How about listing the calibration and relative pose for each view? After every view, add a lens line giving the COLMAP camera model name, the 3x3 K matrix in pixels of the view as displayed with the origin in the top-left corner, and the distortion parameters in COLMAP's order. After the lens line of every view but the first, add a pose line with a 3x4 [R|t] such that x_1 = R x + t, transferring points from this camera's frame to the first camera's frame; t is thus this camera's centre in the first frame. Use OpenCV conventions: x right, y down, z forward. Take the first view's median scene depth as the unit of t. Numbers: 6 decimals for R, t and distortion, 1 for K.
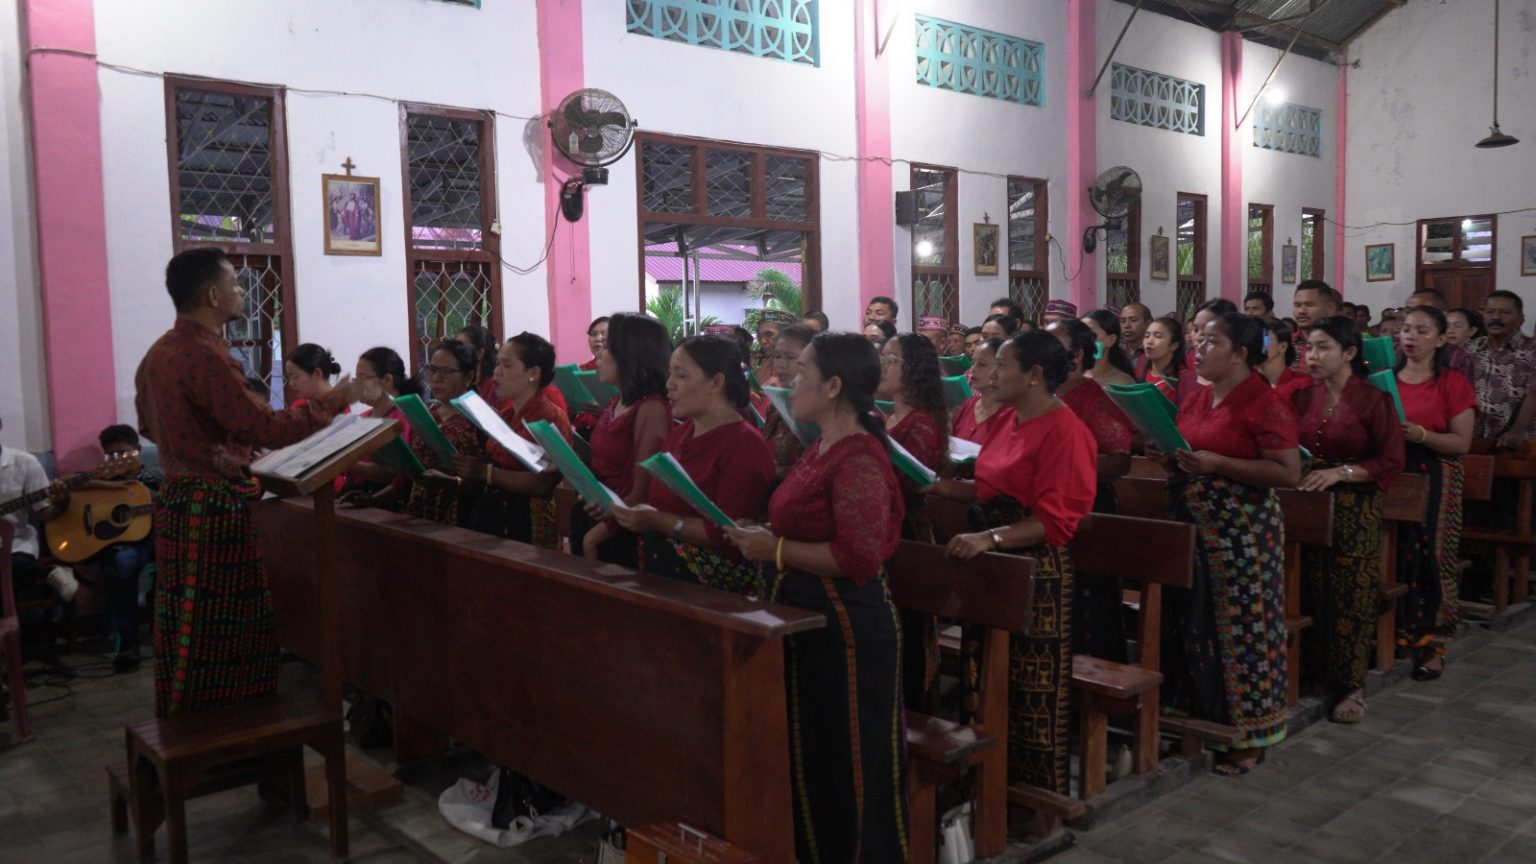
lens RADIAL K [[1260.6, 0, 768.0], [0, 1260.6, 432.0], [0, 0, 1]] dist [0.001088, 0.004256]
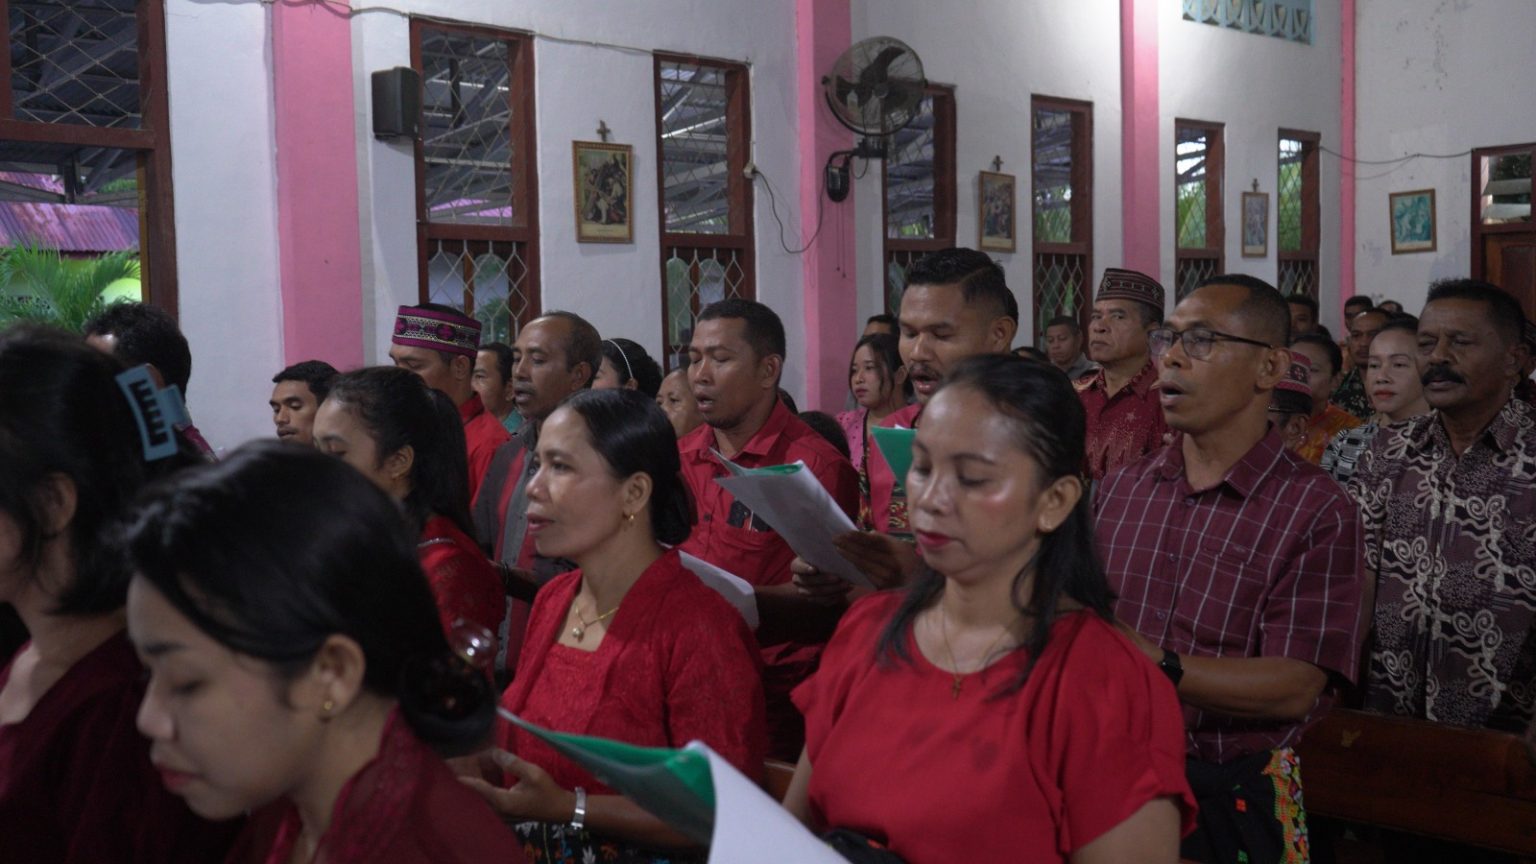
lens RADIAL K [[1688.2, 0, 768.0], [0, 1688.2, 432.0], [0, 0, 1]] dist [0.039137, -0.001873]
pose [[0.999069, -0.004276, 0.042926, 0.211909], [0.004860, 0.999897, -0.013504, -0.037722], [-0.042864, 0.013700, 0.998987, 0.311767]]
